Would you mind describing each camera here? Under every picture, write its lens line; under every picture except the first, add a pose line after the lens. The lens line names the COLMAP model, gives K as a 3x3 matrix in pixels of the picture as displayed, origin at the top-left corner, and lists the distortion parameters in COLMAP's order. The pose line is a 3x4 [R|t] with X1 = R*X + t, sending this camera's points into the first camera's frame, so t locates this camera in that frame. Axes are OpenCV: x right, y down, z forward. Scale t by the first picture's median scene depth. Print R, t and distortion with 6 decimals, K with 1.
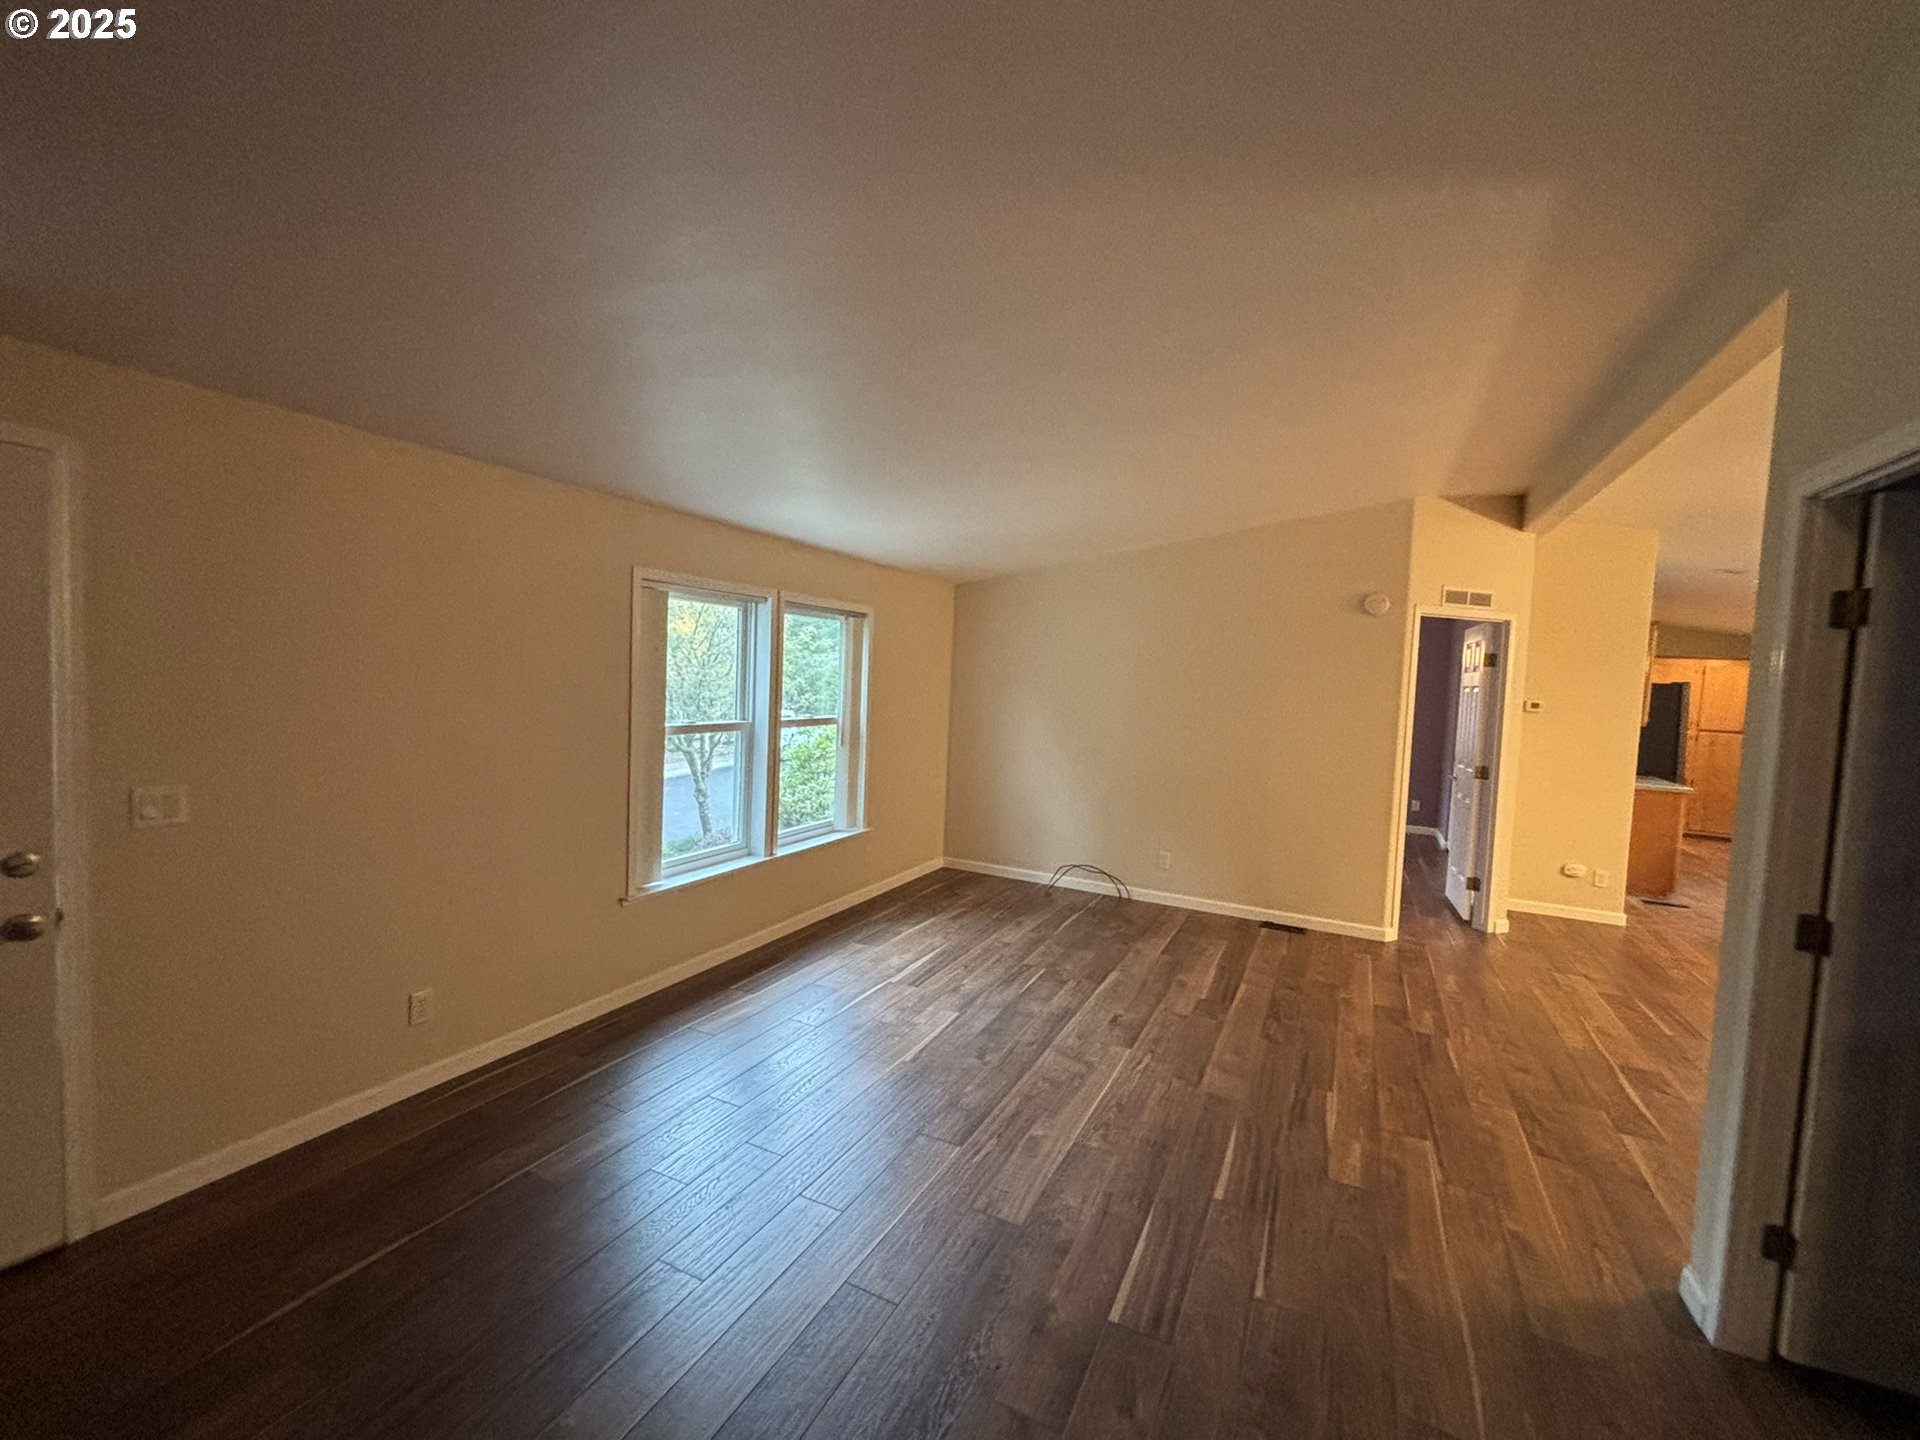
lens RADIAL K [[800.5, 0, 953.4], [0, 800.5, 726.0], [0, 0, 1]] dist [-0.004614, 0.004853]
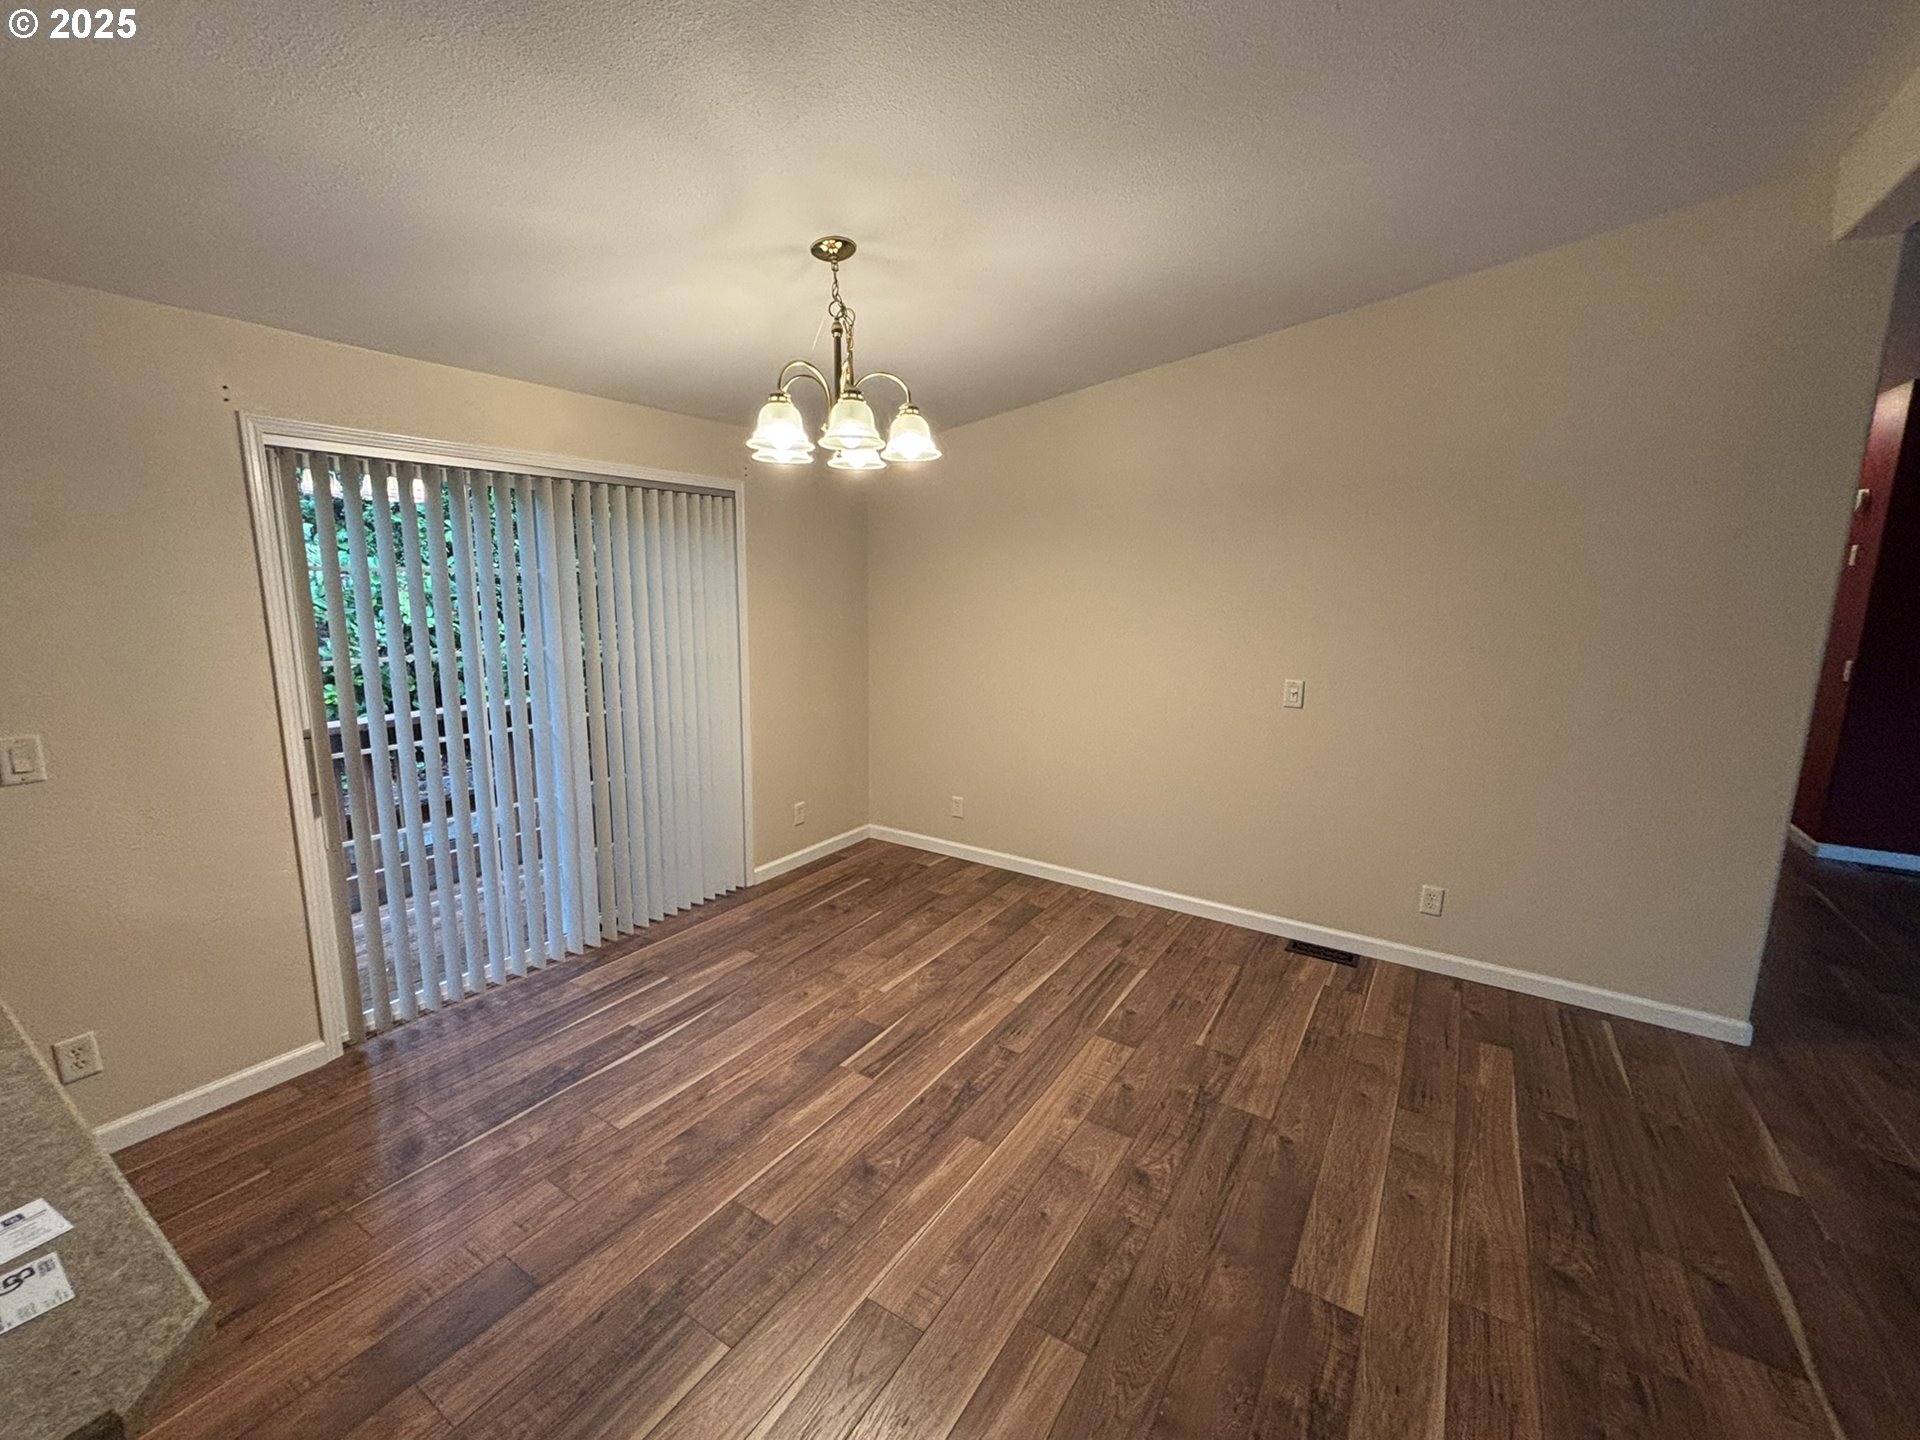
lens RADIAL K [[800.5, 0, 953.0], [0, 800.5, 709.9], [0, 0, 1]] dist [-0.004614, 0.004853]
pose [[-0.992194, -0.078610, 0.096807, 1.170894], [-0.053420, 0.969387, 0.239658, -0.039792], [-0.112683, 0.232616, -0.966019, 1.265519]]
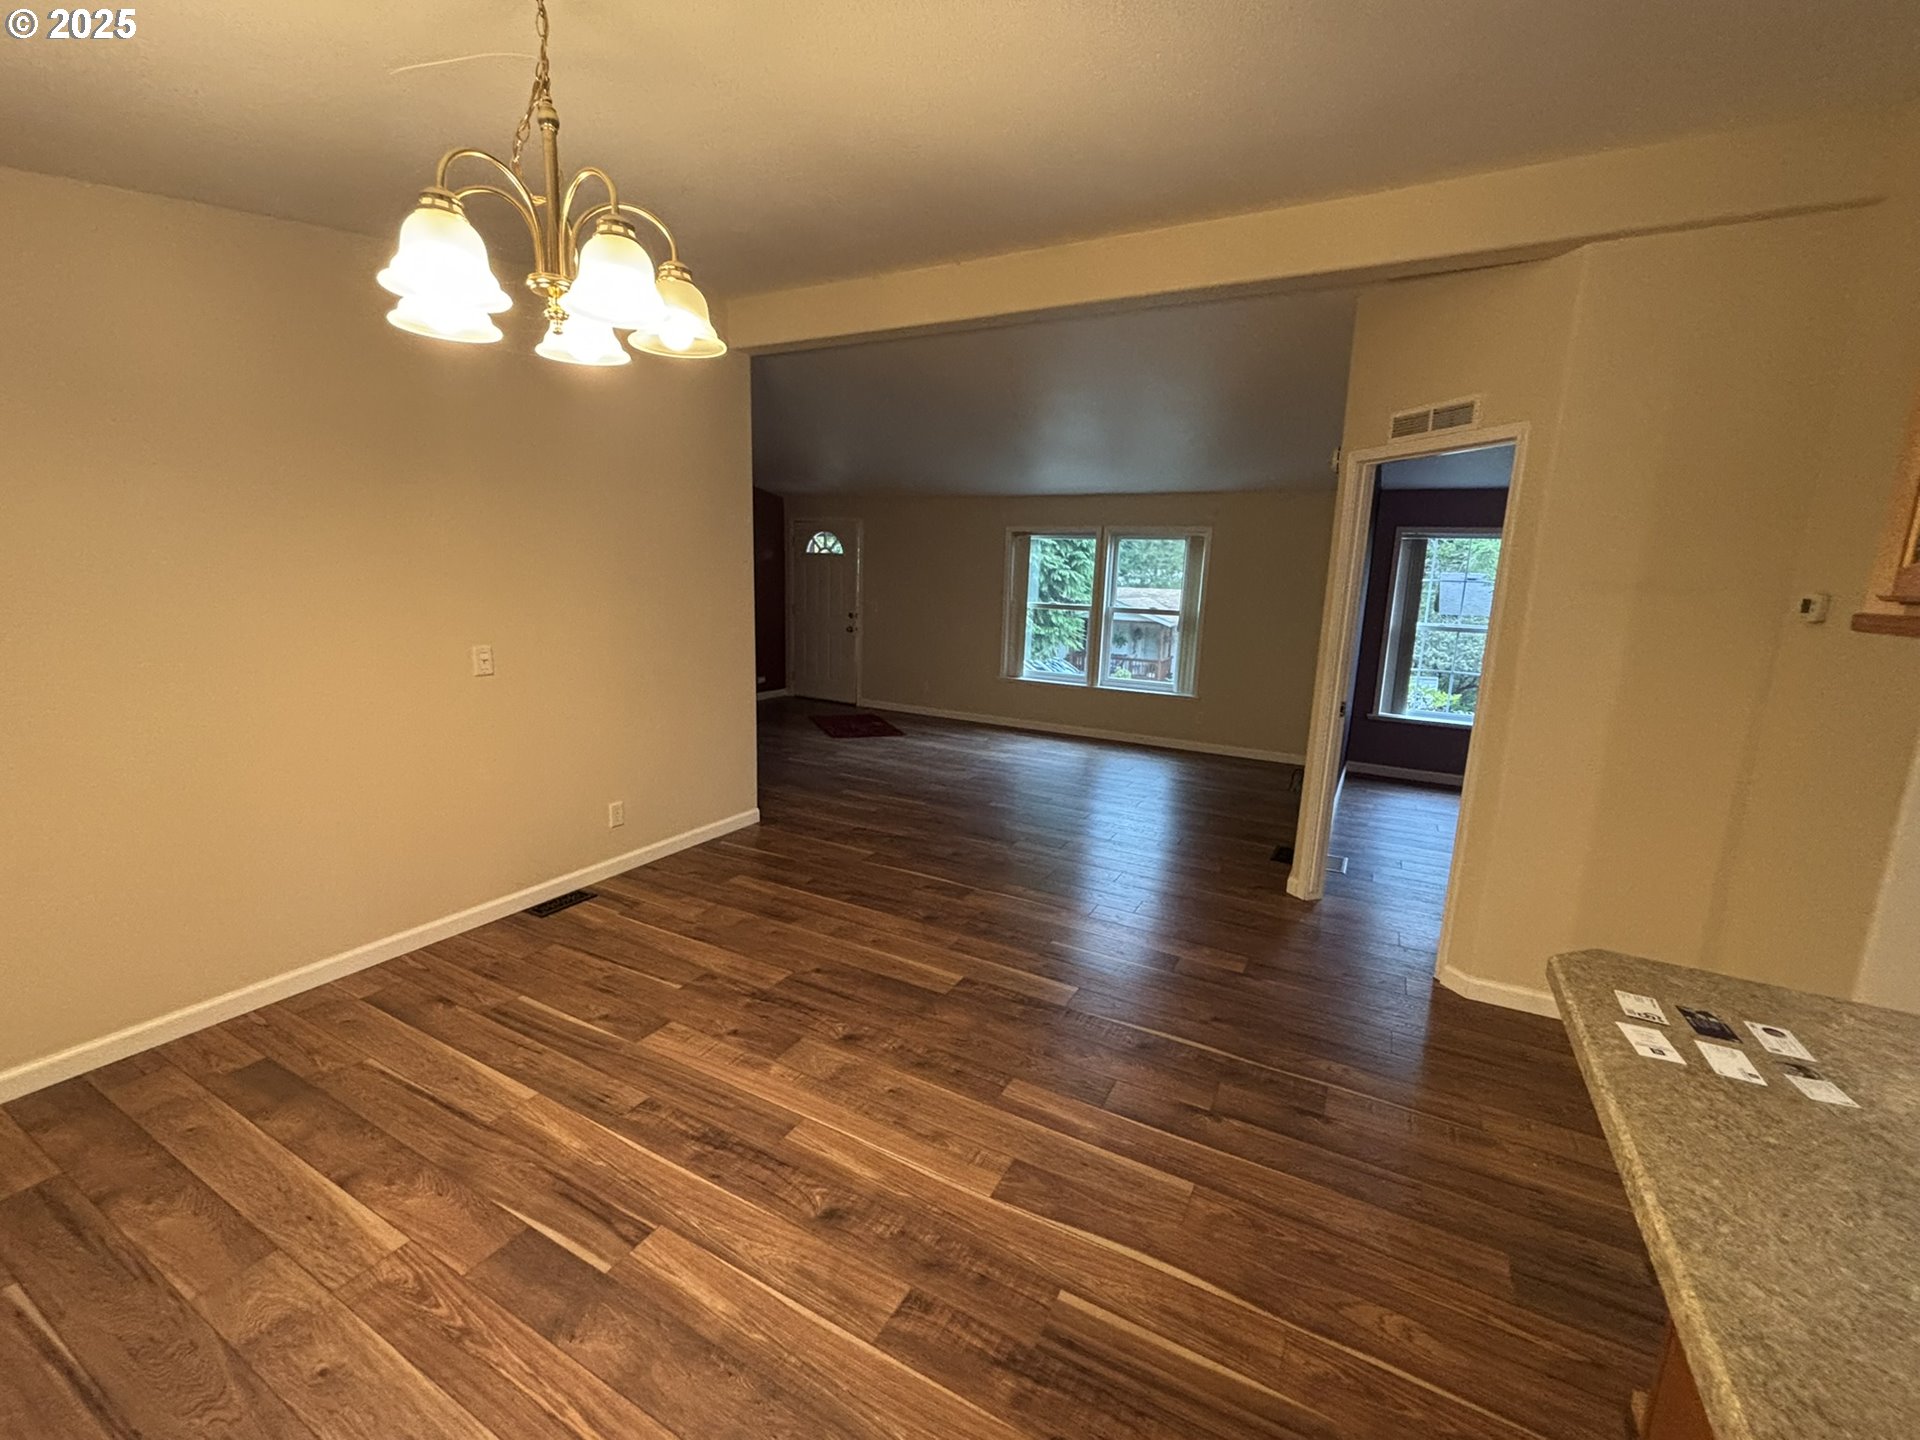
lens RADIAL K [[800.5, 0, 952.5], [0, 800.5, 718.5], [0, 0, 1]] dist [-0.004614, 0.004853]
pose [[-0.035463, 0.136450, -0.990012, 1.702152], [-0.104250, 0.984725, 0.139455, 0.029488], [0.993919, 0.108155, -0.020696, 0.861441]]
